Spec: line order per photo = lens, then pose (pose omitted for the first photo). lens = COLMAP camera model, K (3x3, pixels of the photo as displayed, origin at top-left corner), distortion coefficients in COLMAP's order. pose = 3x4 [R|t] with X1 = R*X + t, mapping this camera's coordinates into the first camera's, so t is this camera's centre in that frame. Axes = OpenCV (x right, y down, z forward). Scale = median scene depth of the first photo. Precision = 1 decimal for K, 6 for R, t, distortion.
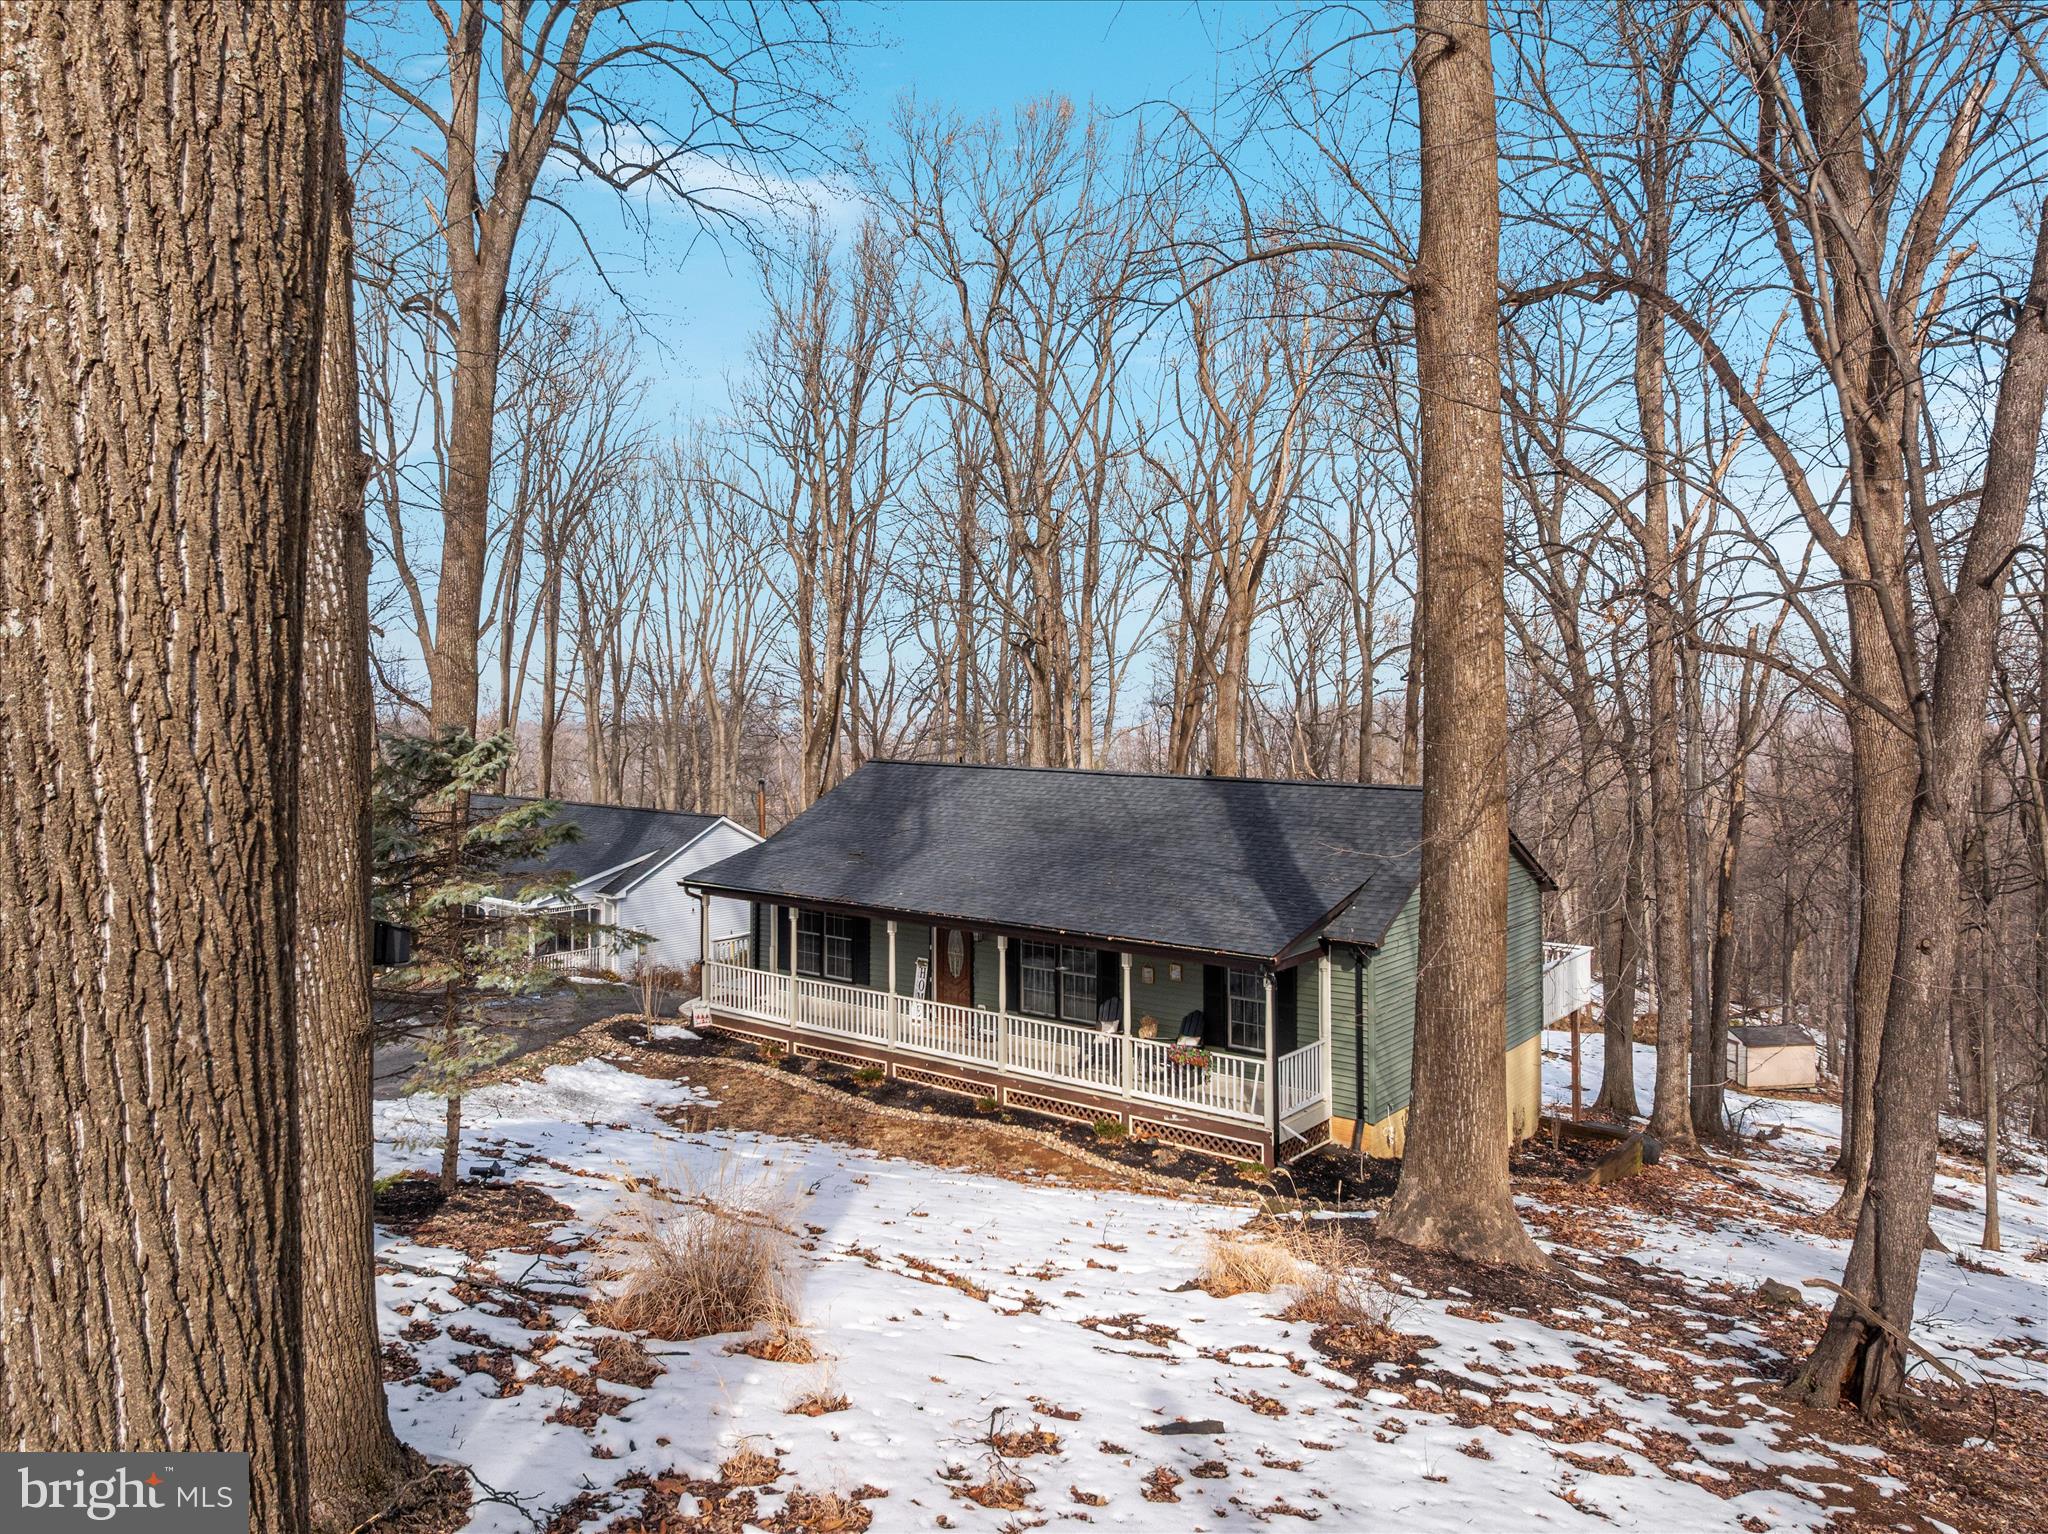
lens RADIAL K [[1618.4, 0, 986.8], [0, 1618.4, 626.4], [0, 0, 1]] dist [-0.026811, -0.000790]
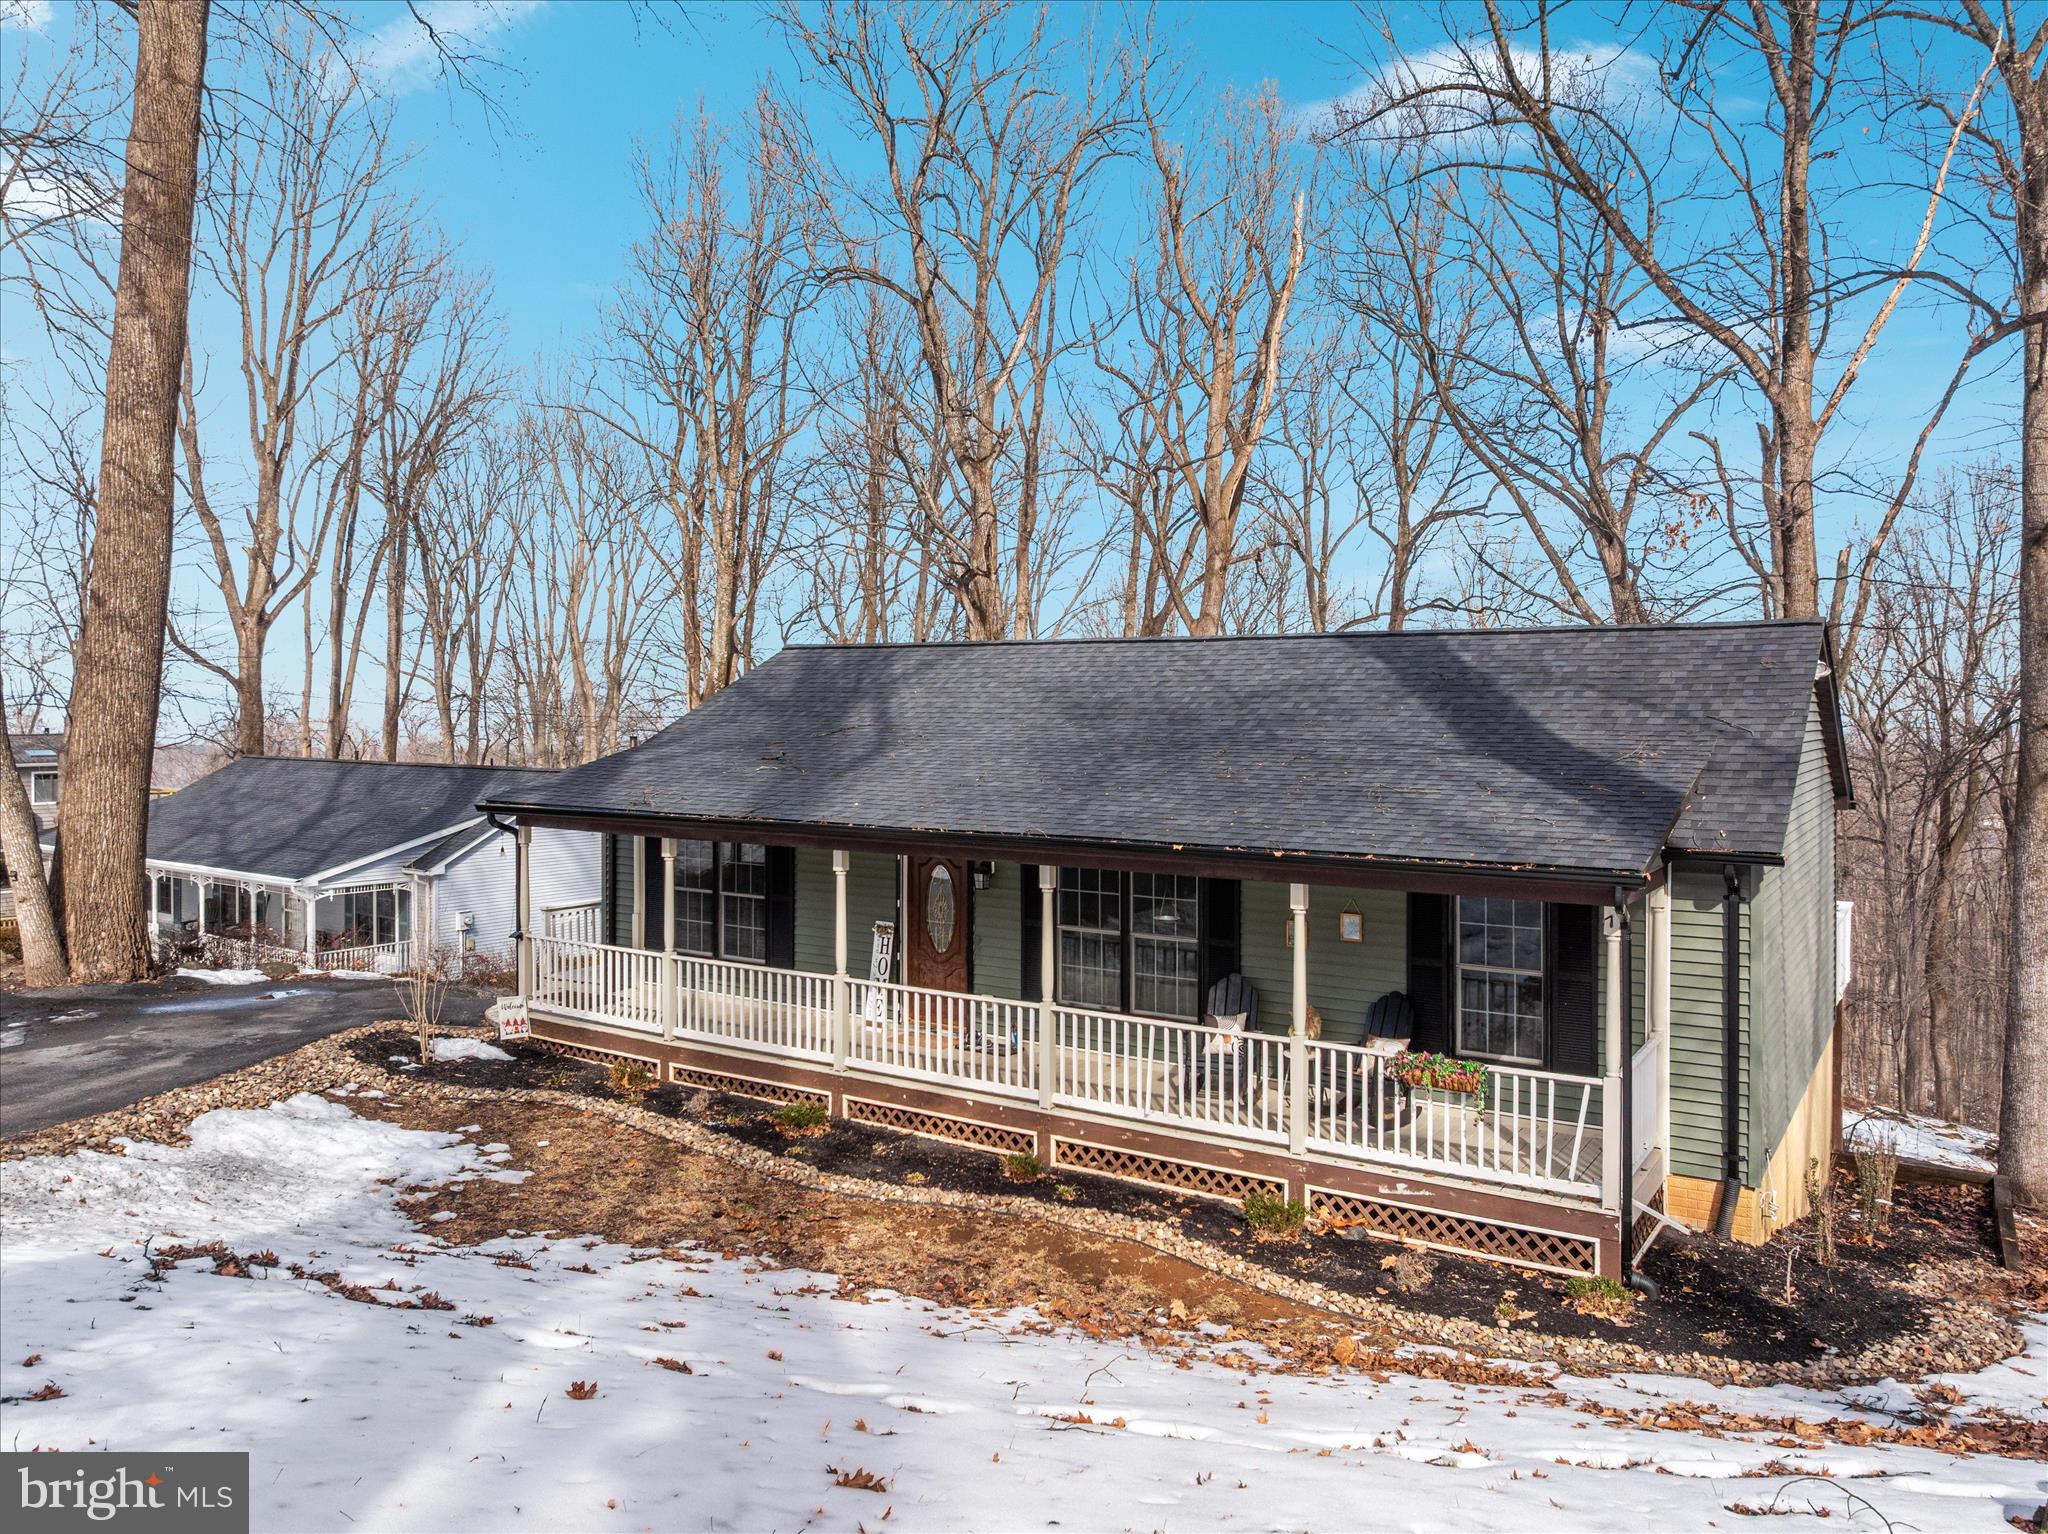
lens RADIAL K [[1536.2, 0, 1023.1], [0, 1536.2, 721.1], [0, 0, 1]] dist [-0.038809, -0.004018]
pose [[0.994837, 0.003990, 0.101406, -0.049475], [-0.007343, 0.999438, 0.032710, 0.117143], [-0.101218, -0.033286, 0.994307, 0.448212]]
